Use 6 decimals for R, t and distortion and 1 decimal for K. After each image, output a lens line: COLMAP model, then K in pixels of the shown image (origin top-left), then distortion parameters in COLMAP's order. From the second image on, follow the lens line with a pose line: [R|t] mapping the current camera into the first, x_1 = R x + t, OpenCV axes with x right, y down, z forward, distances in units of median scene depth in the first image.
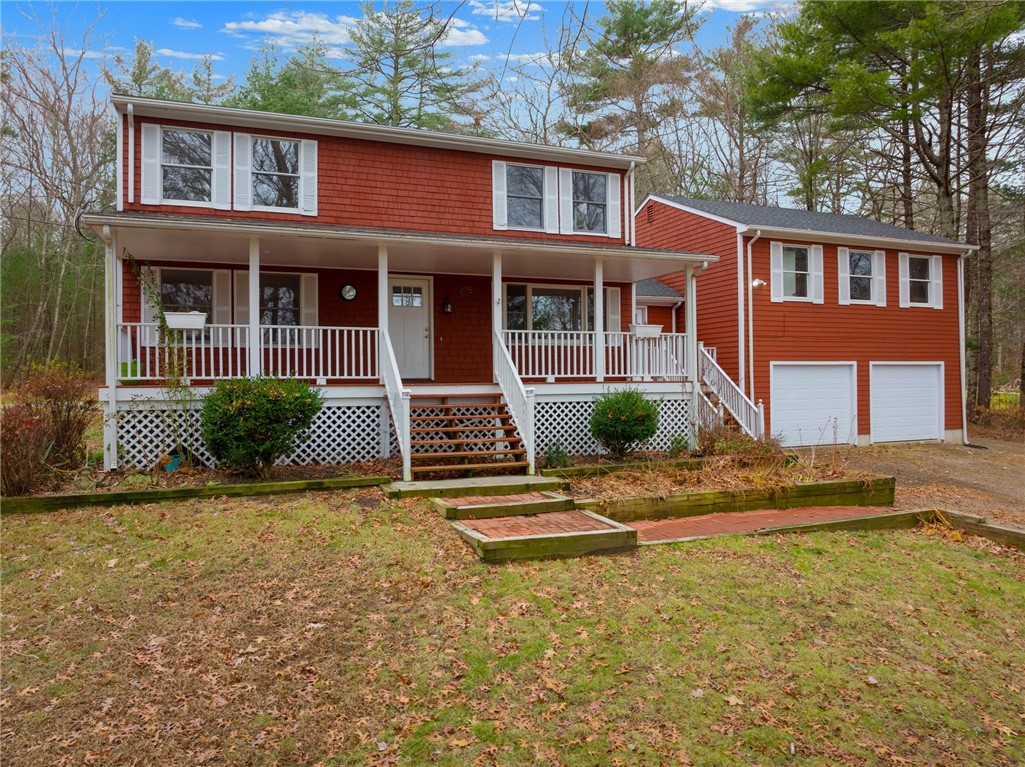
lens RADIAL K [[720.0, 0, 512.5], [0, 720.0, 383.5], [0, 0, 1]] dist [-0.046025, 0.003213]
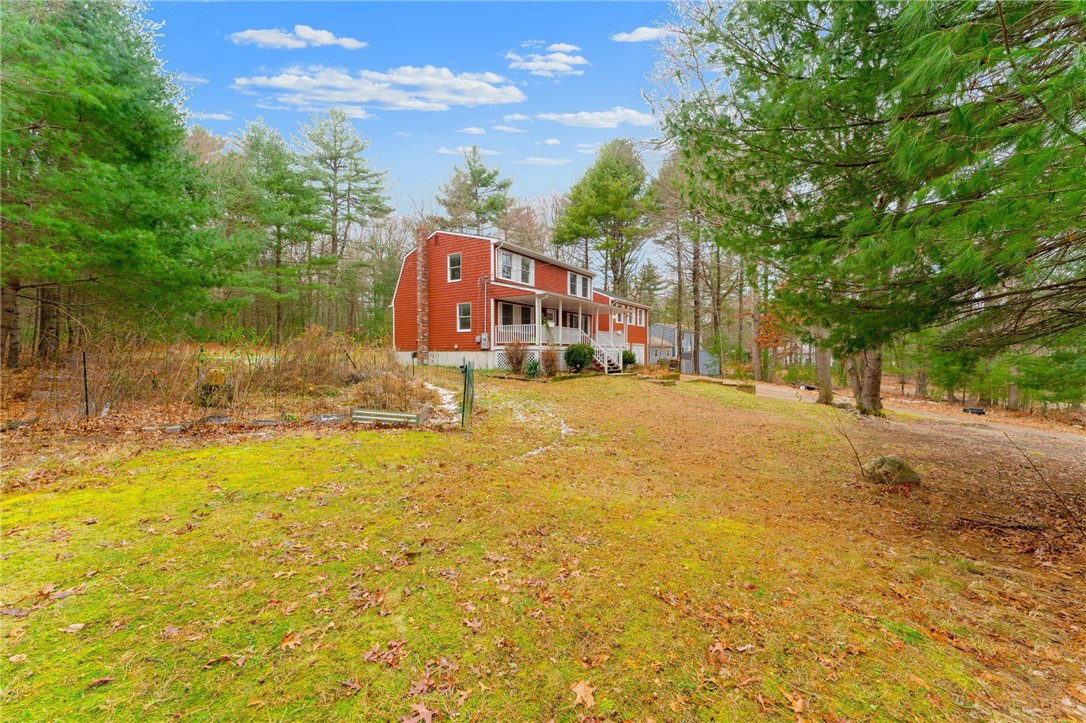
lens RADIAL K [[434.9, 0, 546.2], [0, 434.9, 352.3], [0, 0, 1]] dist [-0.000856, 0.000240]
pose [[0.811740, 0.015734, 0.583807, -1.238226], [-0.014459, 0.999872, -0.006844, 0.036625], [-0.583840, -0.002886, 0.811863, -0.427084]]
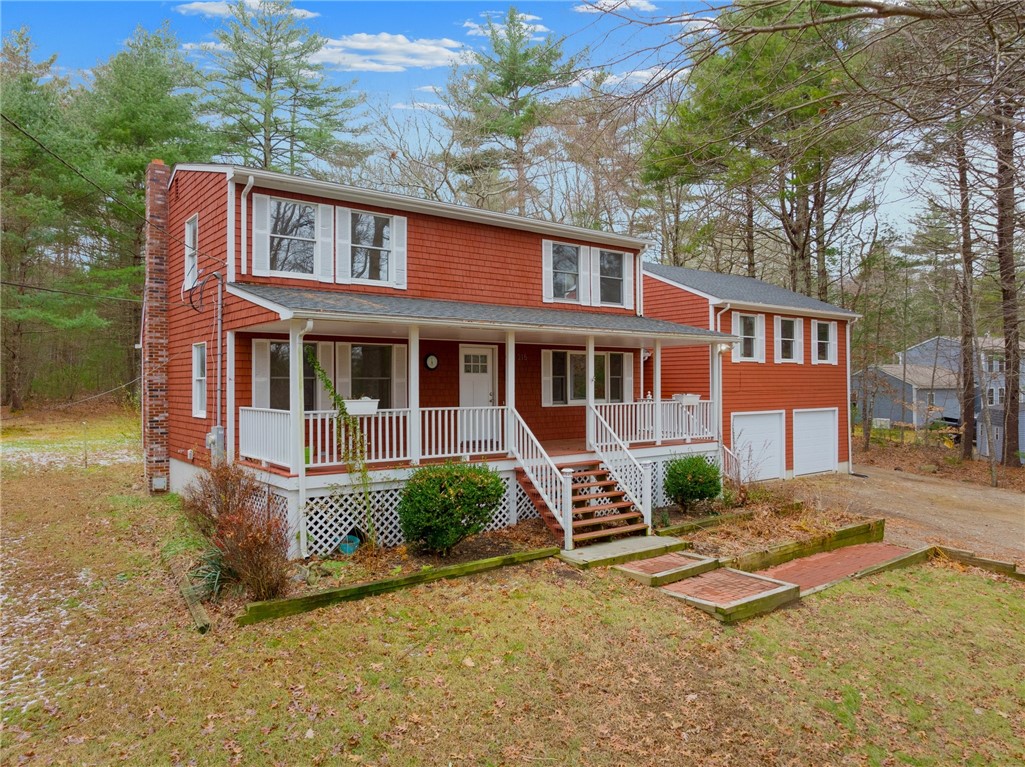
lens RADIAL K [[720.0, 0, 512.5], [0, 720.0, 383.5], [0, 0, 1]] dist [-0.046025, 0.003213]
pose [[0.958944, 0.006288, 0.283525, -0.421306], [-0.004804, 0.999971, -0.005930, -0.090953], [-0.283554, 0.004325, 0.958947, -0.049754]]
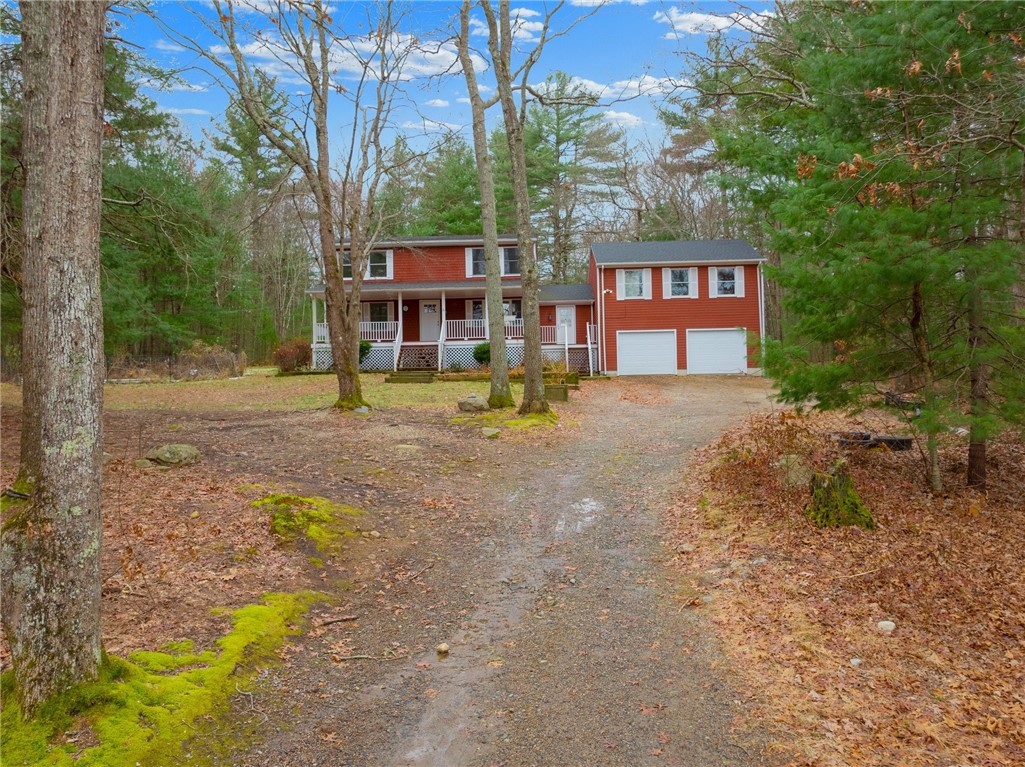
lens RADIAL K [[720.0, 0, 512.5], [0, 720.0, 383.5], [0, 0, 1]] dist [-0.046025, 0.003213]
pose [[0.914714, -0.011272, -0.403944, 1.154047], [0.008757, 0.999929, -0.008072, 0.164385], [0.404006, 0.003847, 0.914748, -1.180830]]
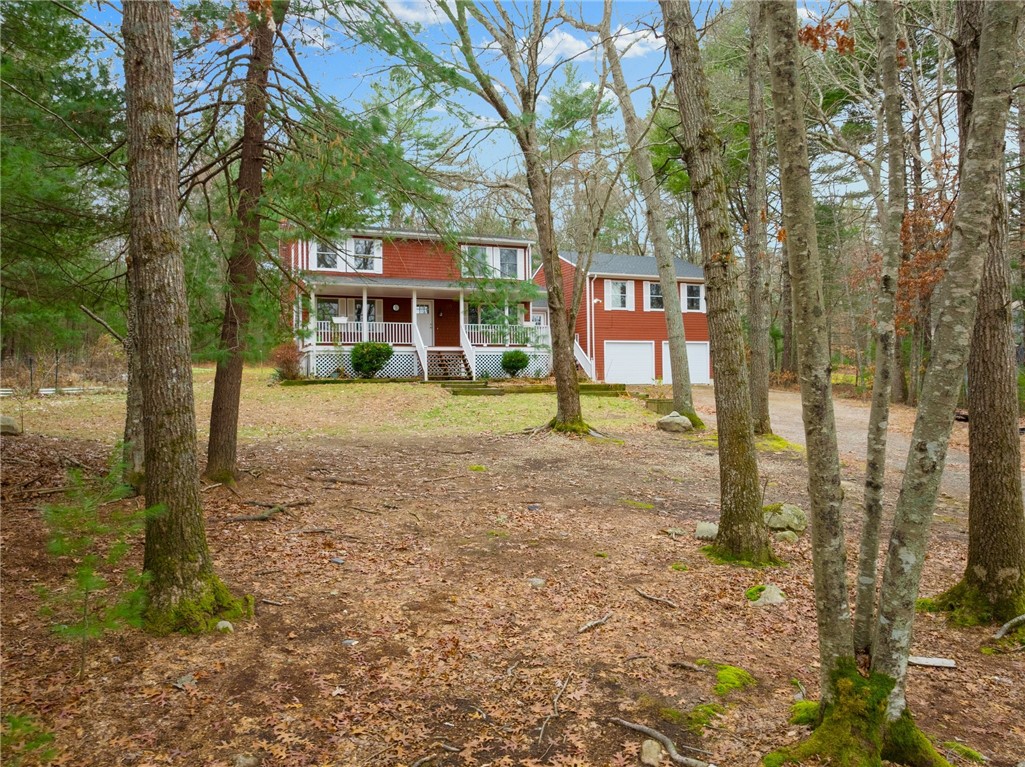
lens RADIAL K [[720.0, 0, 512.5], [0, 720.0, 383.5], [0, 0, 1]] dist [-0.046025, 0.003213]
pose [[0.999855, -0.003861, 0.016613, 0.096734], [0.003867, 0.999992, -0.000339, 0.112436], [-0.016612, 0.000403, 0.999862, -1.255559]]
